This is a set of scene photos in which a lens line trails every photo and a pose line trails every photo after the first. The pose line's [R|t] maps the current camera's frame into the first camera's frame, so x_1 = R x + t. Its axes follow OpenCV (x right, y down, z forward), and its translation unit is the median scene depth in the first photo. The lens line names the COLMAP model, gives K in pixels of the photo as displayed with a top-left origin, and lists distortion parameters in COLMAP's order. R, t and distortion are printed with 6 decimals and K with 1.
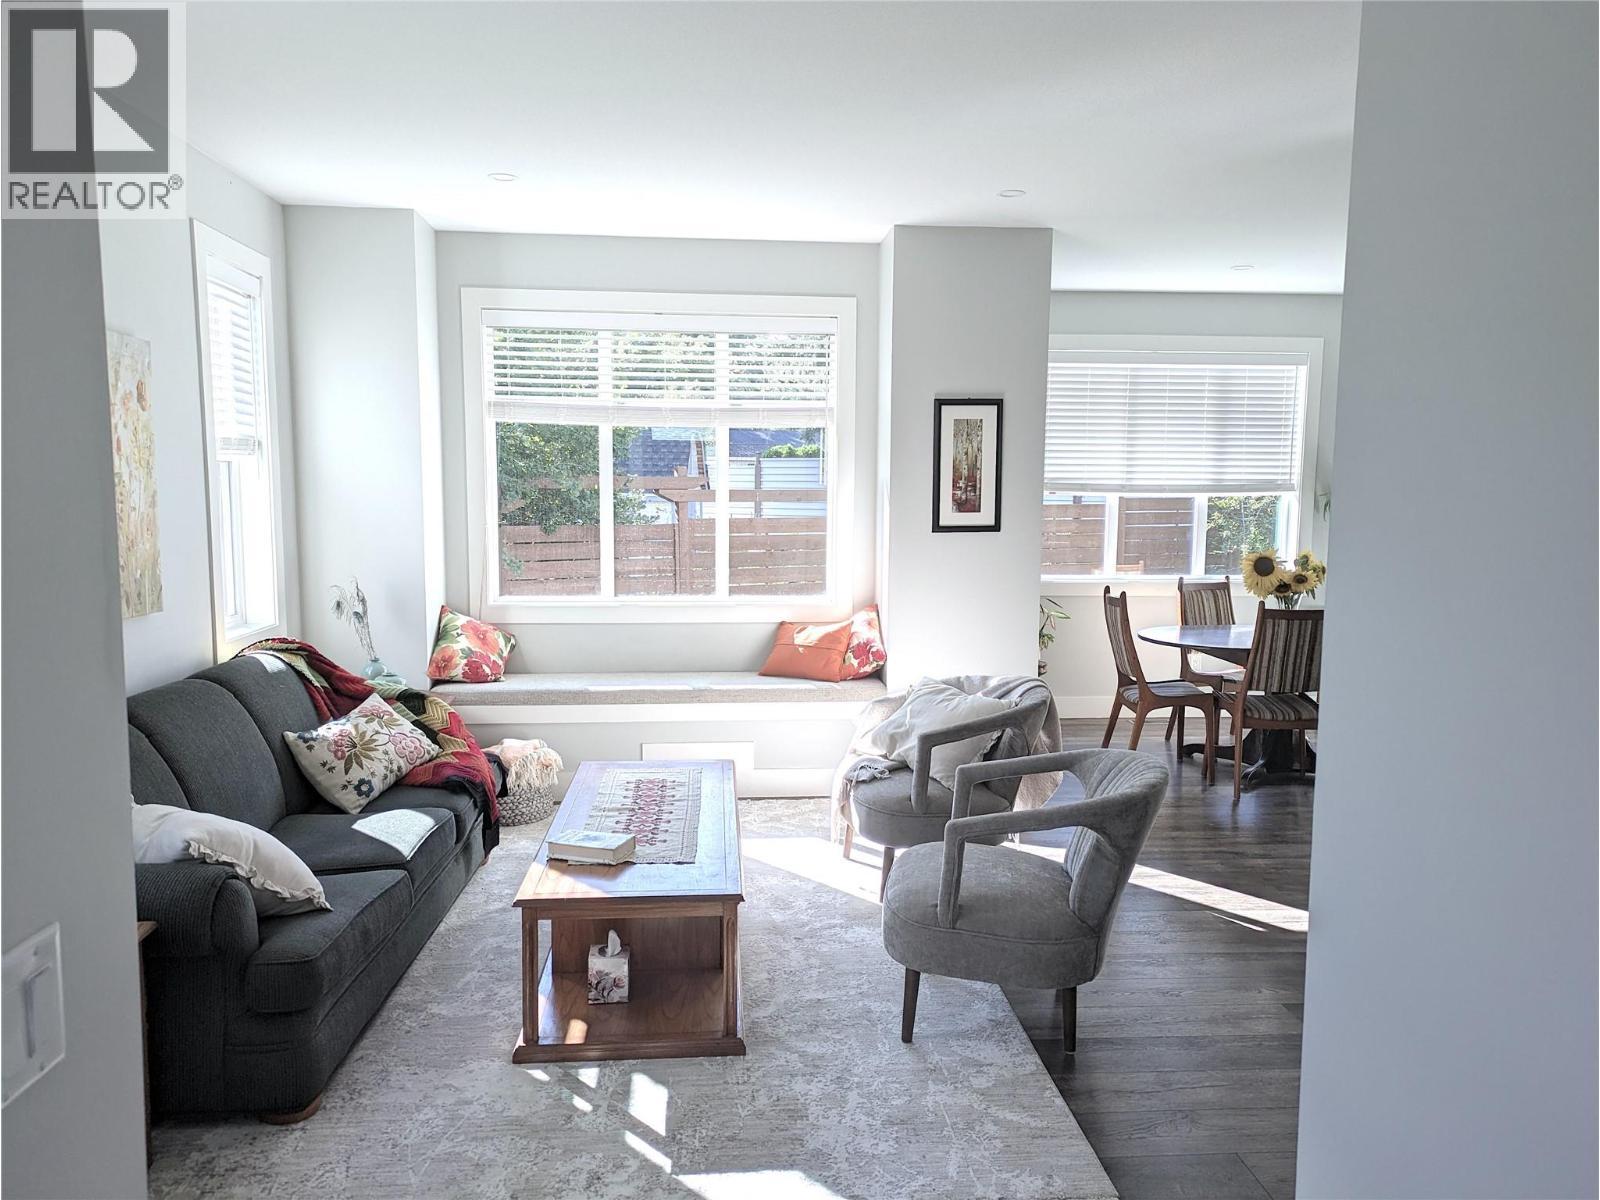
lens RADIAL K [[1169.5, 0, 804.7], [0, 1169.5, 604.1], [0, 0, 1]] dist [0.058931, -0.060837]
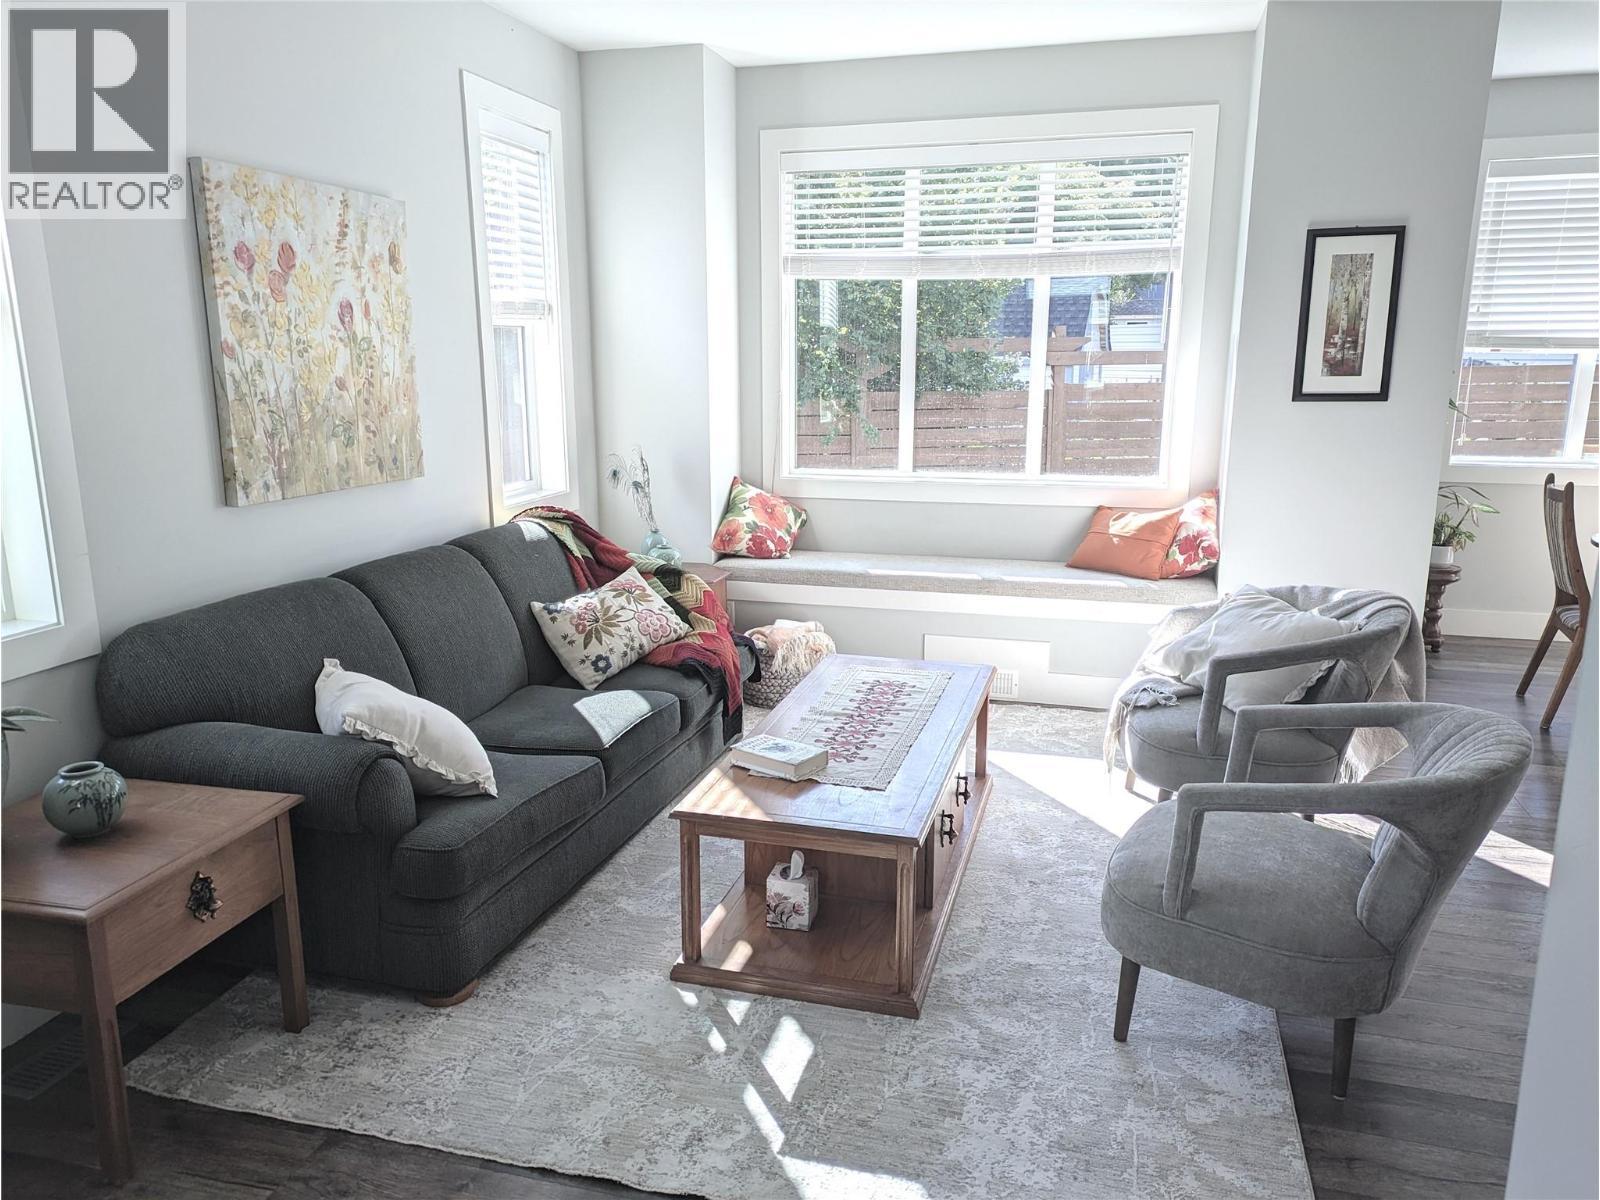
lens RADIAL K [[1169.5, 0, 786.5], [0, 1169.5, 609.7], [0, 0, 1]] dist [0.058931, -0.060837]
pose [[0.934877, 0.069346, -0.348133, 0.107171], [-0.028252, 0.992157, 0.121762, -0.012059], [0.353847, -0.103997, 0.929504, 0.153732]]
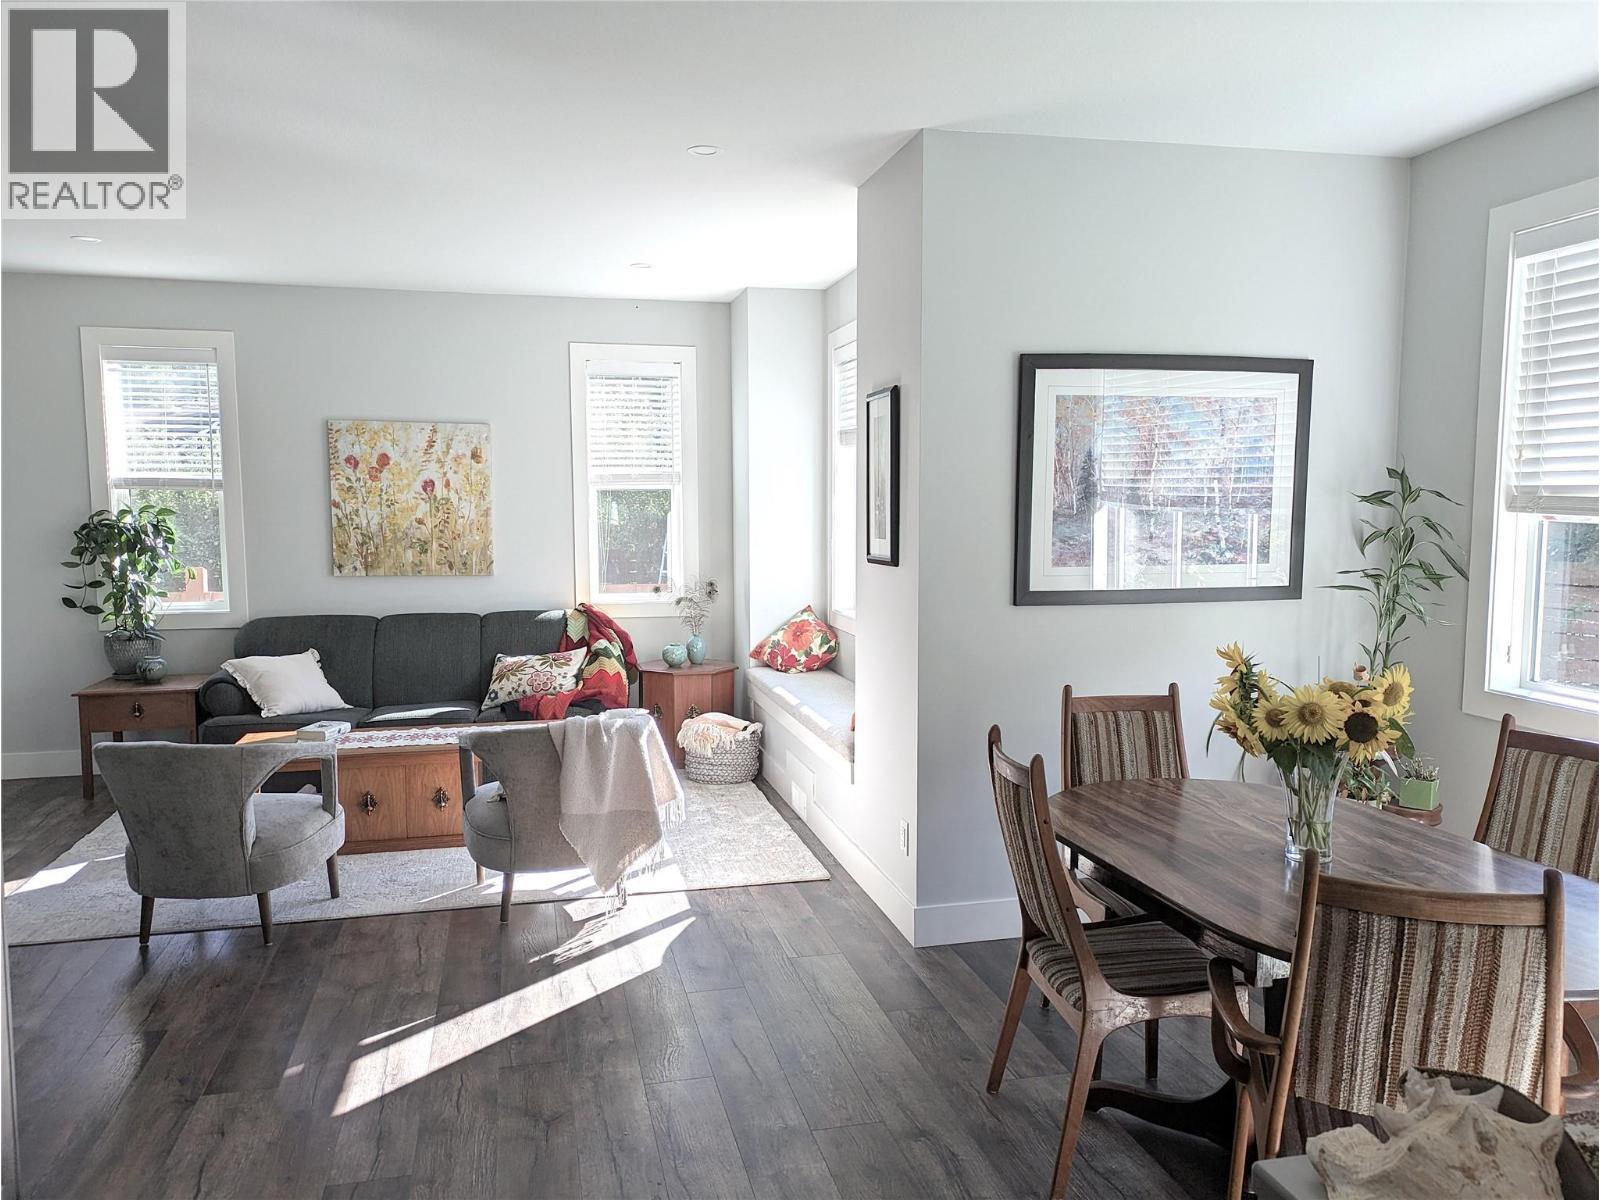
lens RADIAL K [[1169.5, 0, 798.2], [0, 1169.5, 605.0], [0, 0, 1]] dist [0.058931, -0.060837]
pose [[0.148464, 0.088821, -0.984921, 1.236242], [-0.101395, 0.992077, 0.074183, -0.123923], [0.983706, 0.088853, 0.156294, 1.151295]]
